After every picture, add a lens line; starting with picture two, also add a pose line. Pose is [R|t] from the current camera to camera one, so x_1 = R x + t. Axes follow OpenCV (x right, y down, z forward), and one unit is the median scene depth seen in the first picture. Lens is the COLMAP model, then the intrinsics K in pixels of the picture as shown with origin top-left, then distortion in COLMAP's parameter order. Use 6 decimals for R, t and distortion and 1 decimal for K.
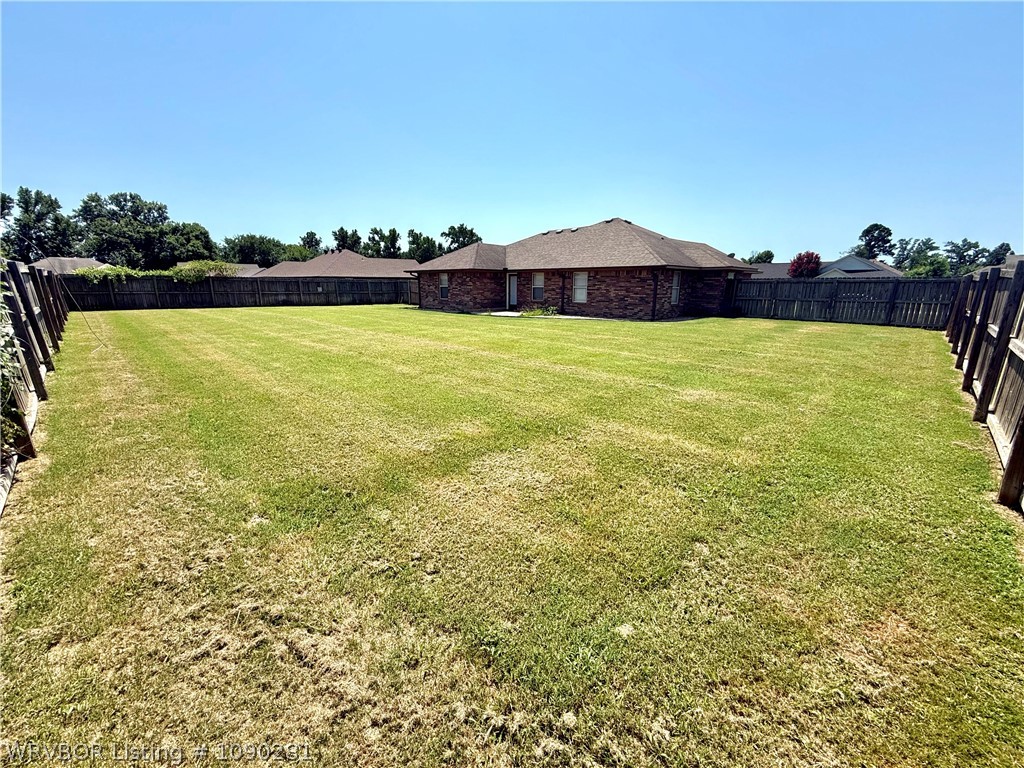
lens RADIAL K [[408.0, 0, 517.6], [0, 408.0, 386.4], [0, 0, 1]] dist [-0.000624, -0.000009]
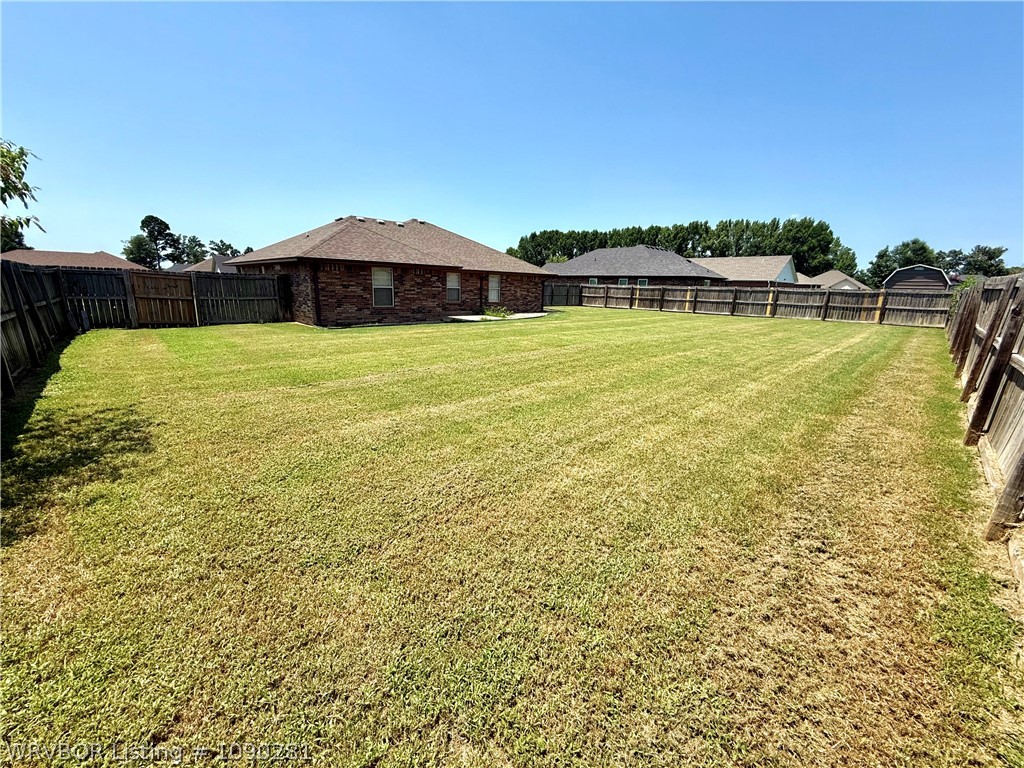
lens RADIAL K [[408.0, 0, 509.5], [0, 408.0, 388.1], [0, 0, 1]] dist [-0.000624, -0.000009]
pose [[0.039921, -0.246369, 0.968354, -0.908402], [0.220546, 0.947397, 0.231945, -0.211100], [-0.974559, 0.204307, 0.092157, 0.820154]]
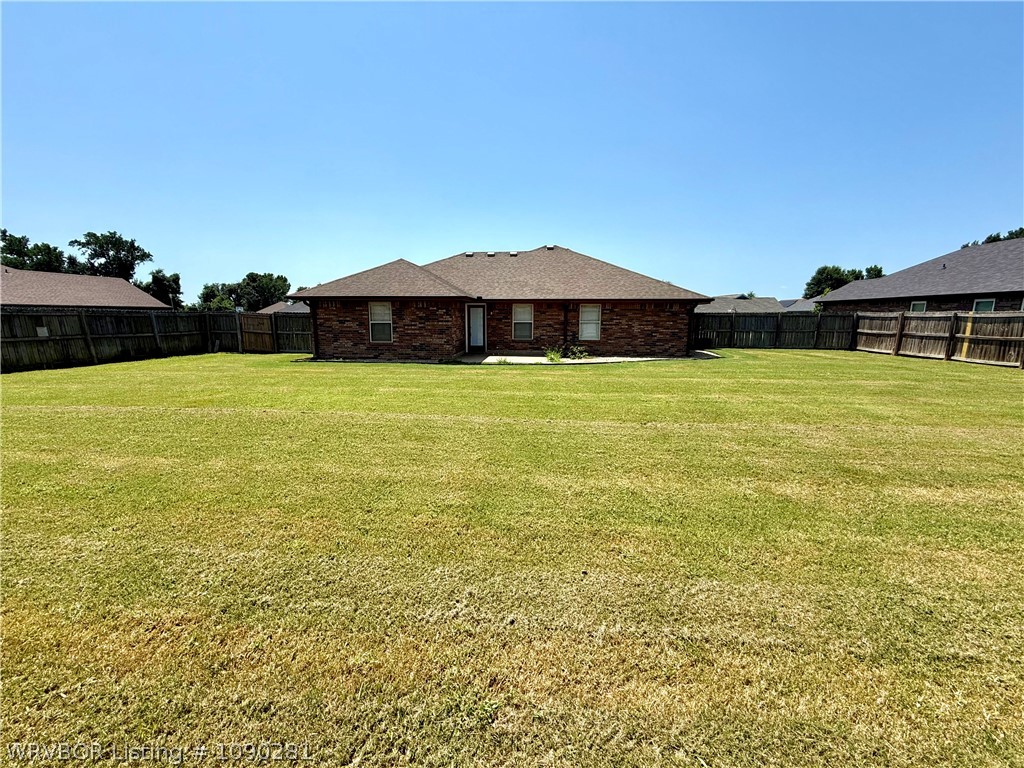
lens RADIAL K [[408.0, 0, 510.2], [0, 408.0, 385.8], [0, 0, 1]] dist [-0.000624, -0.000009]
pose [[0.768284, -0.108769, 0.630800, -0.462863], [0.156818, 0.987410, -0.020737, -0.110319], [-0.620602, 0.114853, 0.775668, 0.421117]]
